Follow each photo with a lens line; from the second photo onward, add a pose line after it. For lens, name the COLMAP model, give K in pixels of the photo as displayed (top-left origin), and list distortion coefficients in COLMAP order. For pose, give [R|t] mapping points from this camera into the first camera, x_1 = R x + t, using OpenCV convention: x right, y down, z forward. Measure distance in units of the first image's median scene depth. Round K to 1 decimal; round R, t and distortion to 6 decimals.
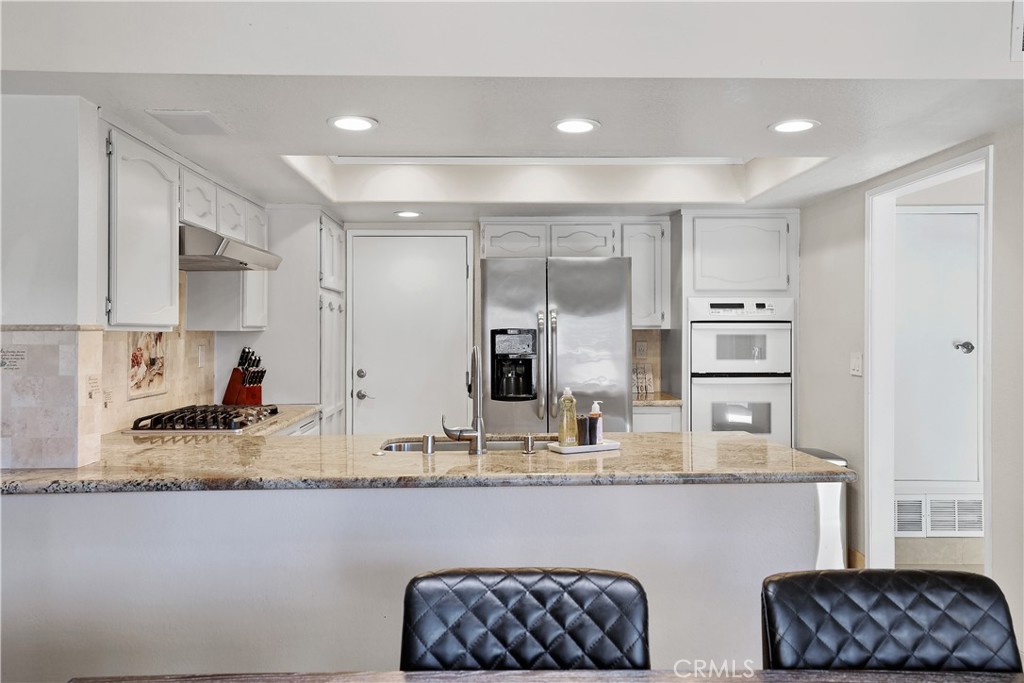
lens RADIAL K [[787.4, 0, 504.6], [0, 787.4, 329.4], [0, 0, 1]] dist [0.014344, 0.004311]
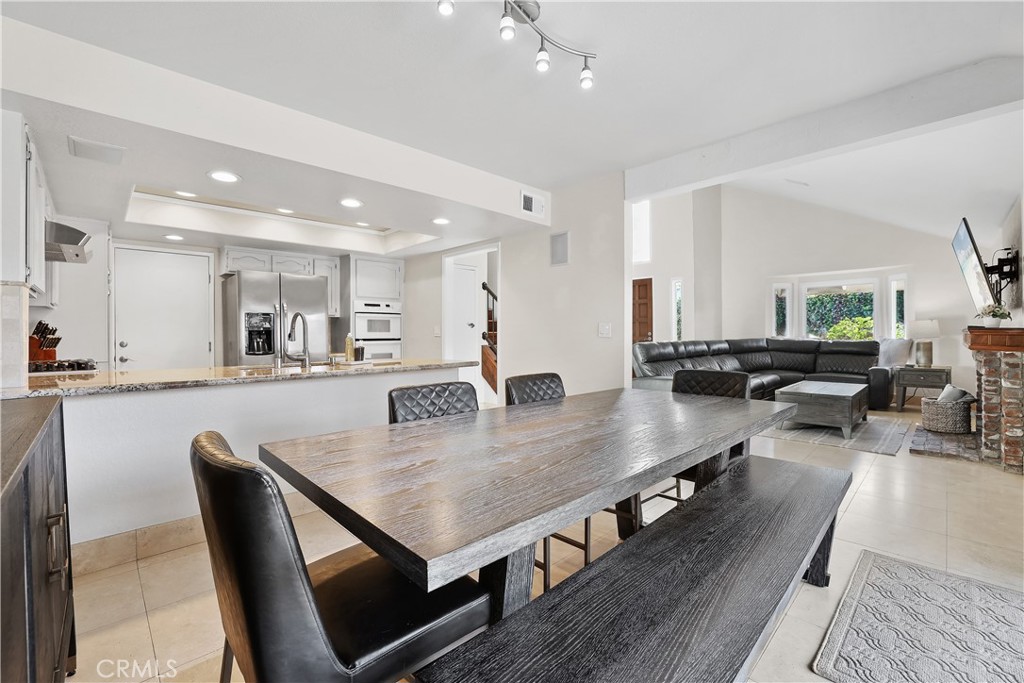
lens RADIAL K [[441.2, 0, 510.5], [0, 441.2, 339.3], [0, 0, 1]] dist [-0.055017, 0.020934]
pose [[0.732015, -0.009867, 0.681217, -0.232664], [0.003271, 0.999934, 0.010969, 0.048242], [-0.681281, -0.005801, 0.731999, -0.056217]]
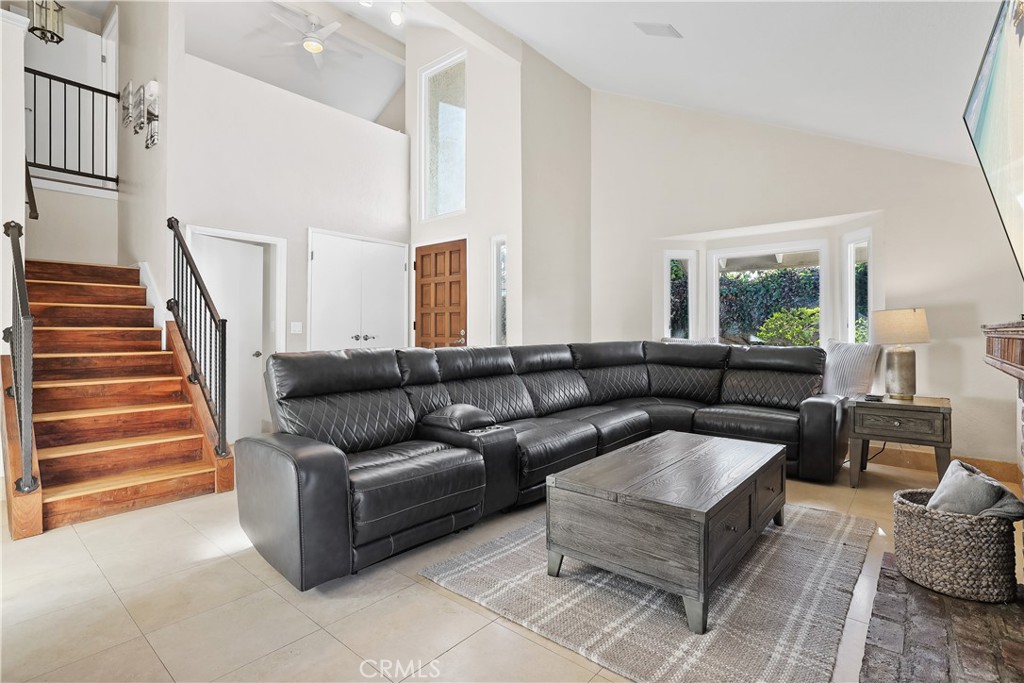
lens RADIAL K [[479.9, 0, 513.3], [0, 479.9, 339.6], [0, 0, 1]] dist [-0.048258, 0.022023]
pose [[0.675821, -0.010343, 0.736993, 0.592870], [-0.001637, 0.999878, 0.015533, 0.045341], [-0.737064, -0.011704, 0.675721, -0.013800]]
